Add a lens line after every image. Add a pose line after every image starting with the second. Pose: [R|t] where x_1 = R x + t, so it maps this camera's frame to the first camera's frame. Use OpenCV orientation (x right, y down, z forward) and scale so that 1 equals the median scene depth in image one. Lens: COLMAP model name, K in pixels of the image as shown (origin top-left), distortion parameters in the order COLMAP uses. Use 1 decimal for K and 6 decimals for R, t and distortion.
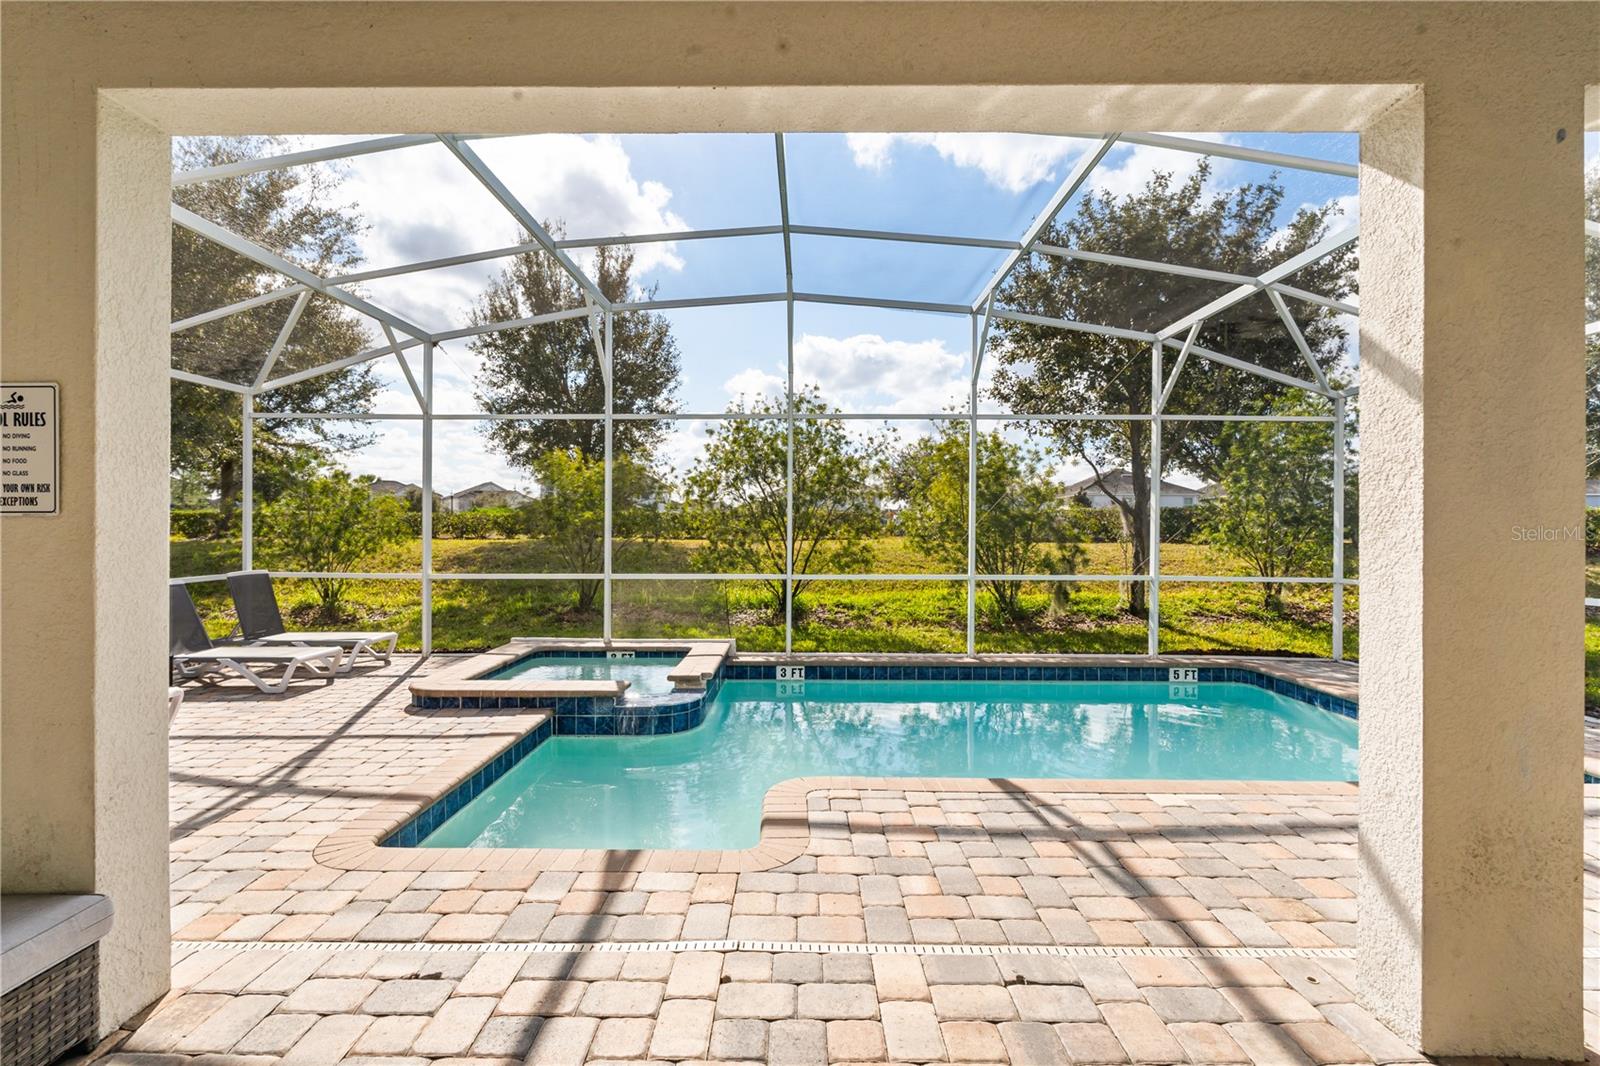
lens RADIAL K [[707.8, 0, 797.0], [0, 707.8, 522.8], [0, 0, 1]] dist [-0.011735, 0.003320]
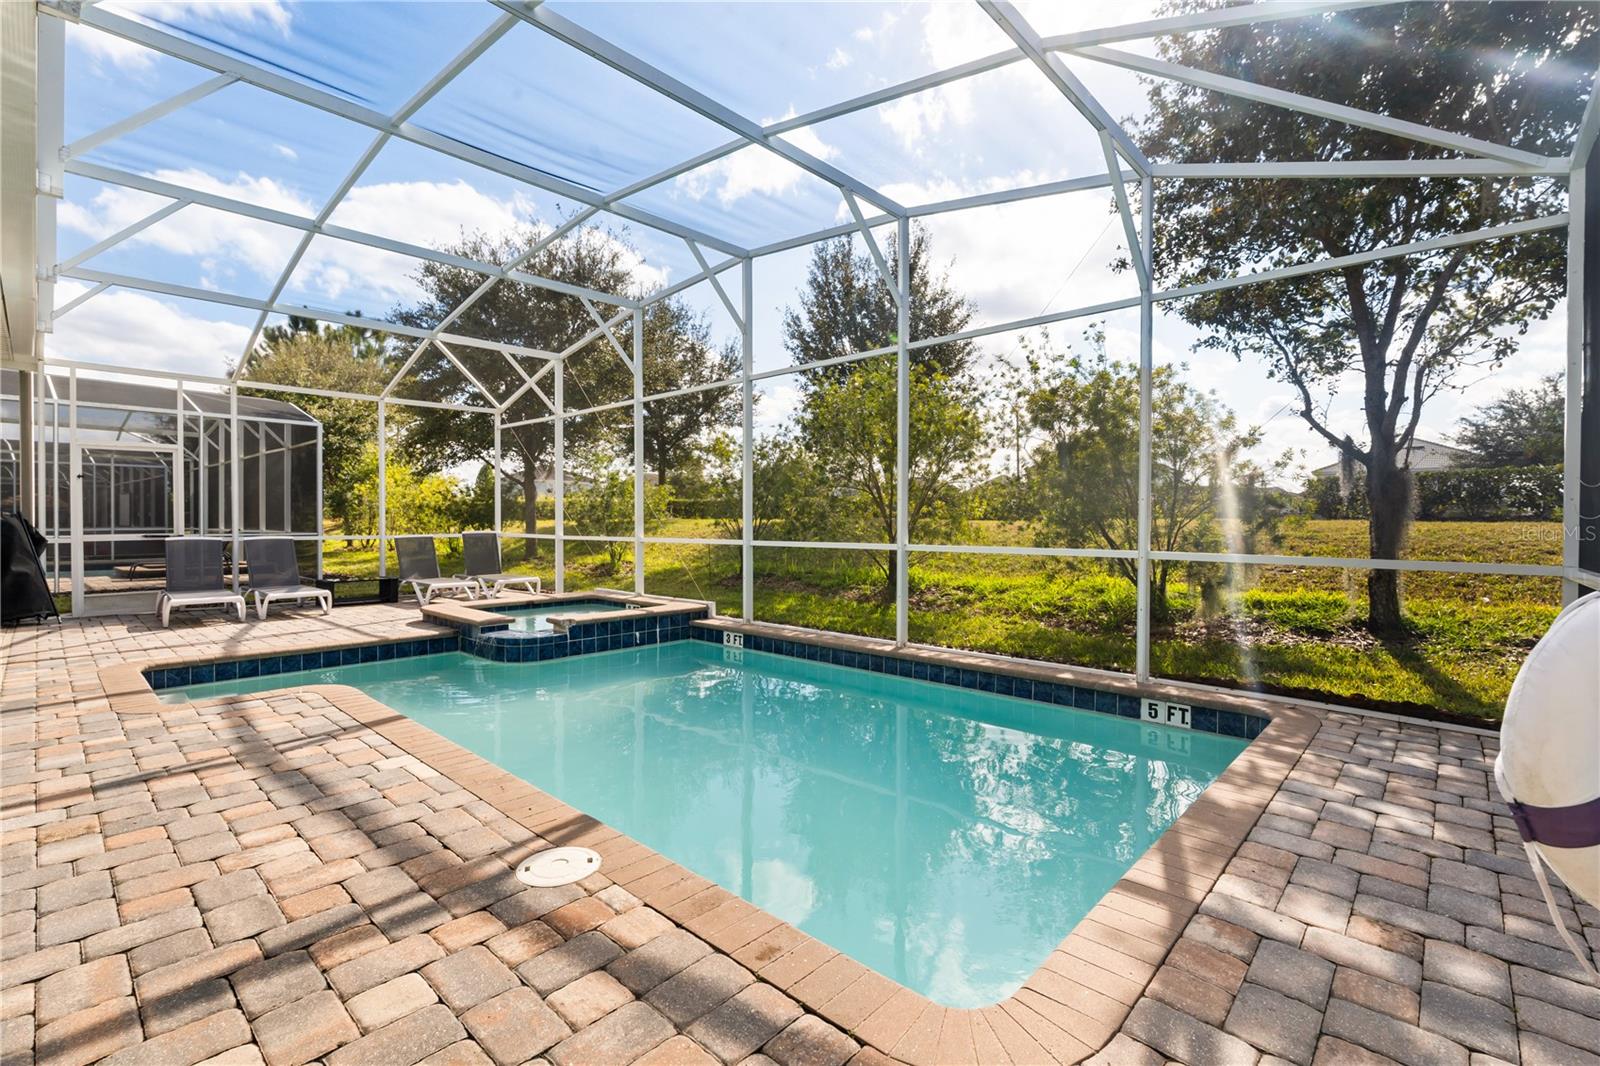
lens RADIAL K [[707.8, 0, 797.0], [0, 707.8, 533.3], [0, 0, 1]] dist [-0.011735, 0.003320]
pose [[0.734607, 0.007010, -0.678457, 2.994379], [0.009371, 0.999746, 0.020476, 0.182181], [0.678429, -0.021400, 0.734355, 1.389396]]
